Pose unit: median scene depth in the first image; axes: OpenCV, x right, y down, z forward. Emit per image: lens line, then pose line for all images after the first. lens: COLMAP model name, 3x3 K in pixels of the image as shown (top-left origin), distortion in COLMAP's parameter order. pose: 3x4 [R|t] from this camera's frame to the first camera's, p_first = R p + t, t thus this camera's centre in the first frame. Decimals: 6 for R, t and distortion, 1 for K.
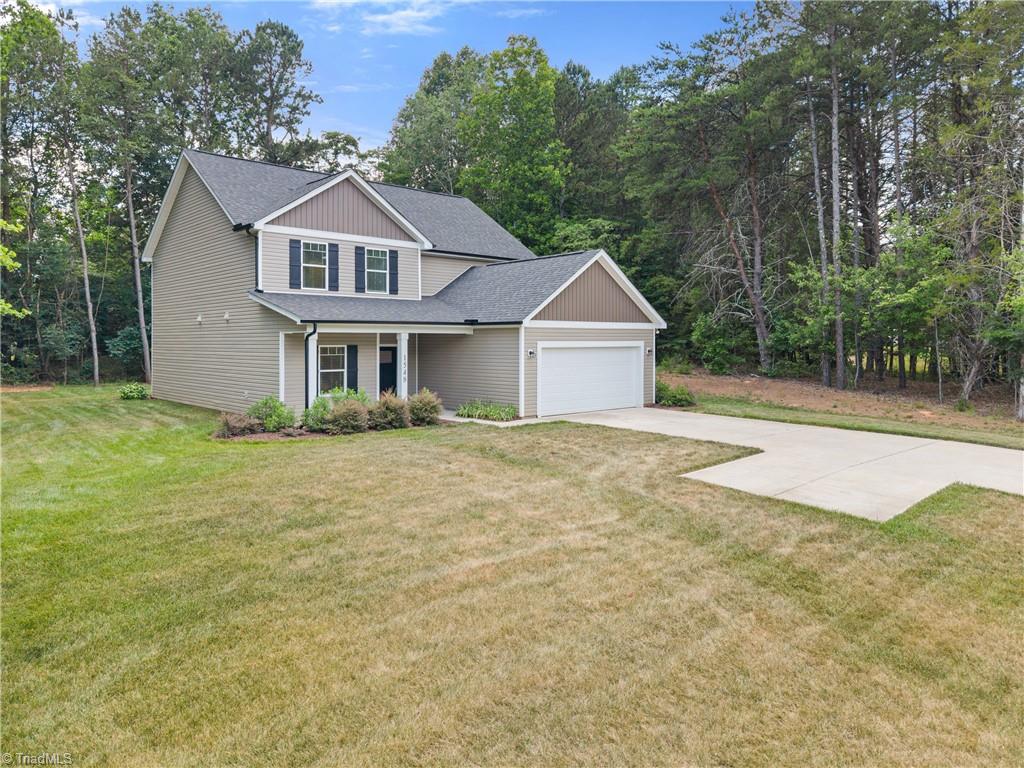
lens RADIAL K [[708.3, 0, 512.0], [0, 708.3, 384.0], [0, 0, 1]] dist [-0.005763, -0.001974]
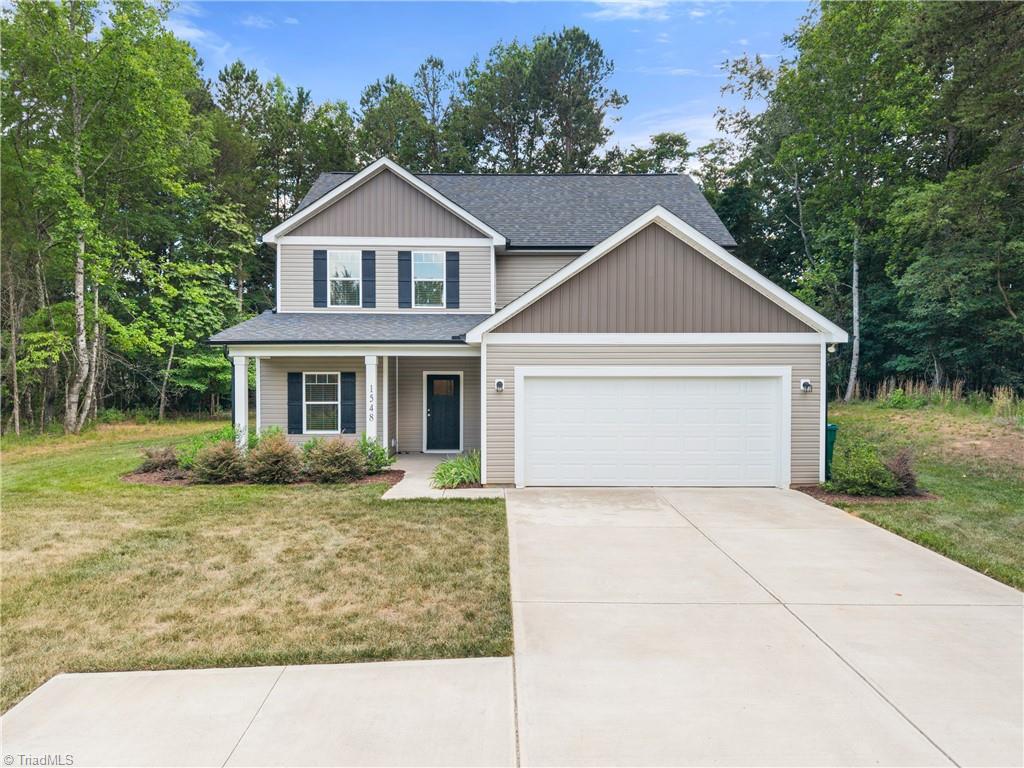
lens RADIAL K [[708.3, 0, 512.0], [0, 708.3, 384.0], [0, 0, 1]] dist [-0.005763, -0.001974]
pose [[0.737946, 0.011139, -0.674768, 0.424429], [-0.044336, 0.998504, -0.032005, -0.022278], [0.673402, 0.053534, 0.737335, 0.495686]]
